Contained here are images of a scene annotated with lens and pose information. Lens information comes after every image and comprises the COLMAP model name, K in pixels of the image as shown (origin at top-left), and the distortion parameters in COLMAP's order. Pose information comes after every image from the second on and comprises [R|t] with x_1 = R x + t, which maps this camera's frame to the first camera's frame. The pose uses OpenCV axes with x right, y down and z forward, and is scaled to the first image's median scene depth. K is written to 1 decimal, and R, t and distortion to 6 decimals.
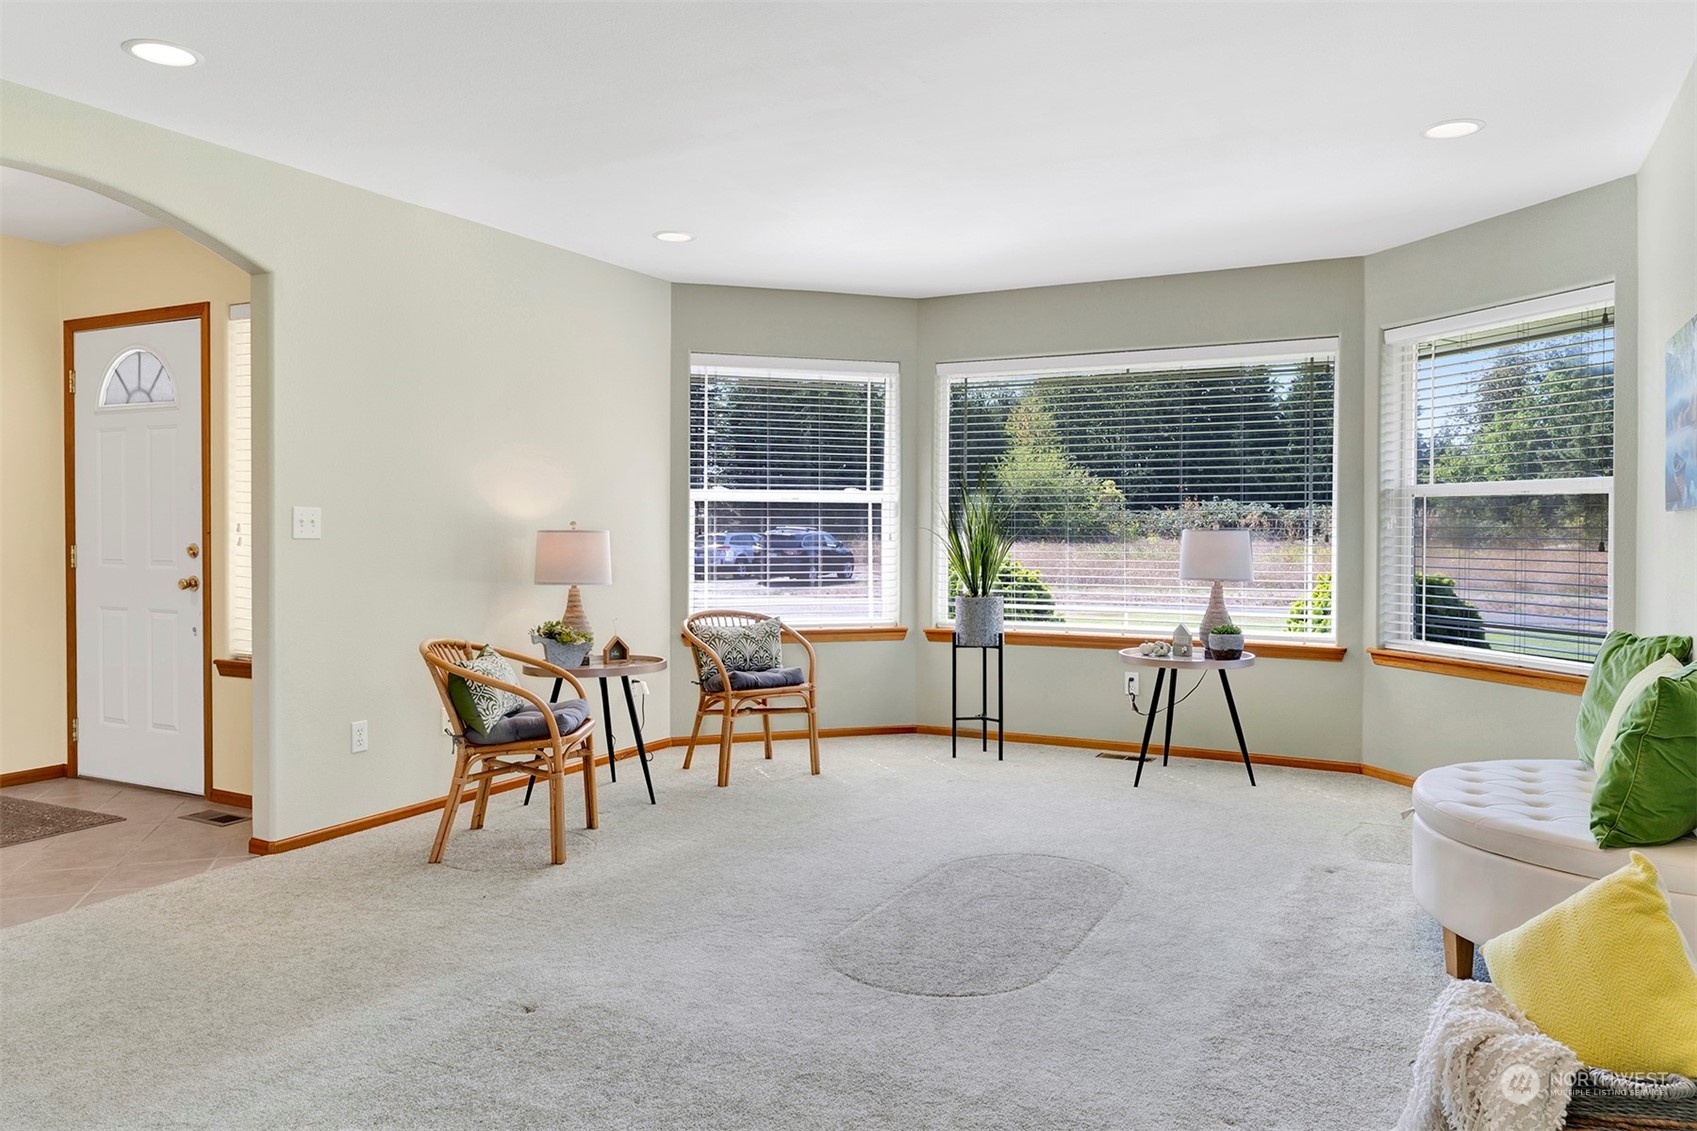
lens RADIAL K [[1193.3, 0, 876.3], [0, 1193.3, 558.8], [0, 0, 1]] dist [-0.001535, -0.000974]
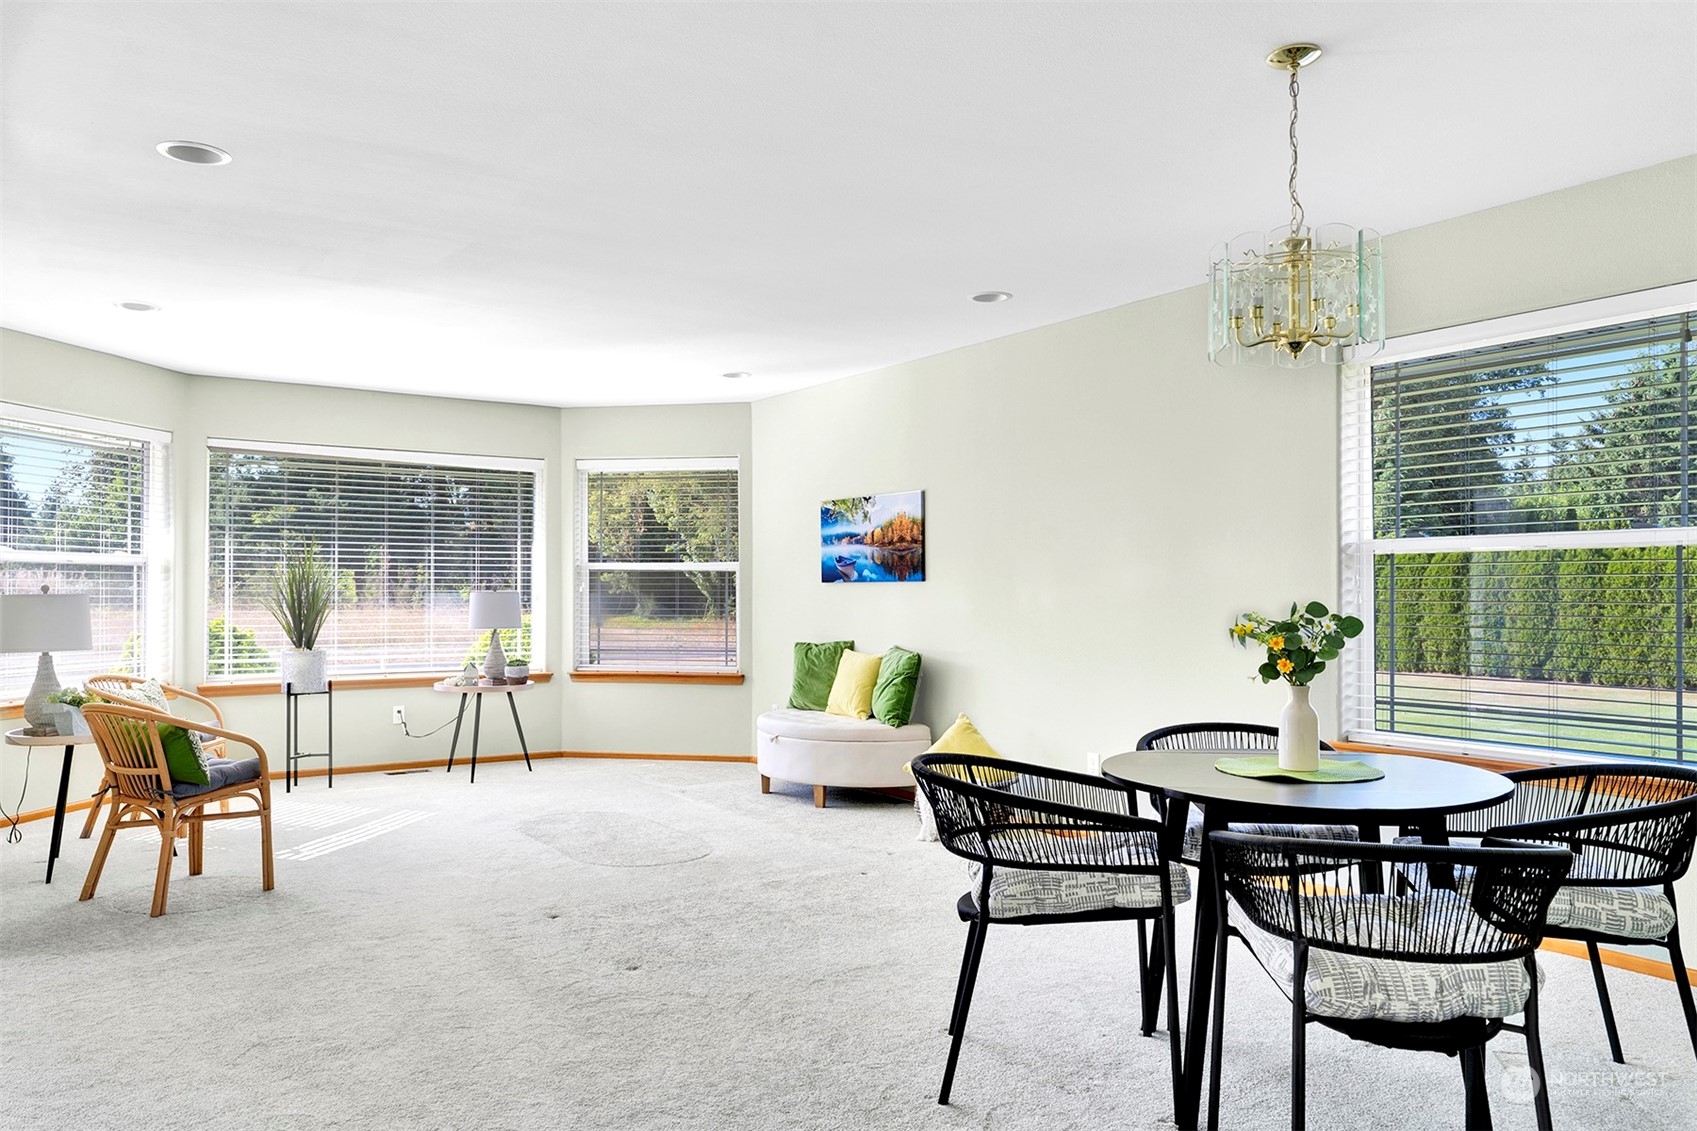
lens RADIAL K [[1193.3, 0, 876.3], [0, 1193.3, 558.8], [0, 0, 1]] dist [-0.001535, -0.000974]
pose [[0.501905, 0.021320, 0.864660, -0.779670], [0.017488, 0.999242, -0.034790, -0.008564], [-0.864746, 0.032582, 0.501151, -0.061650]]
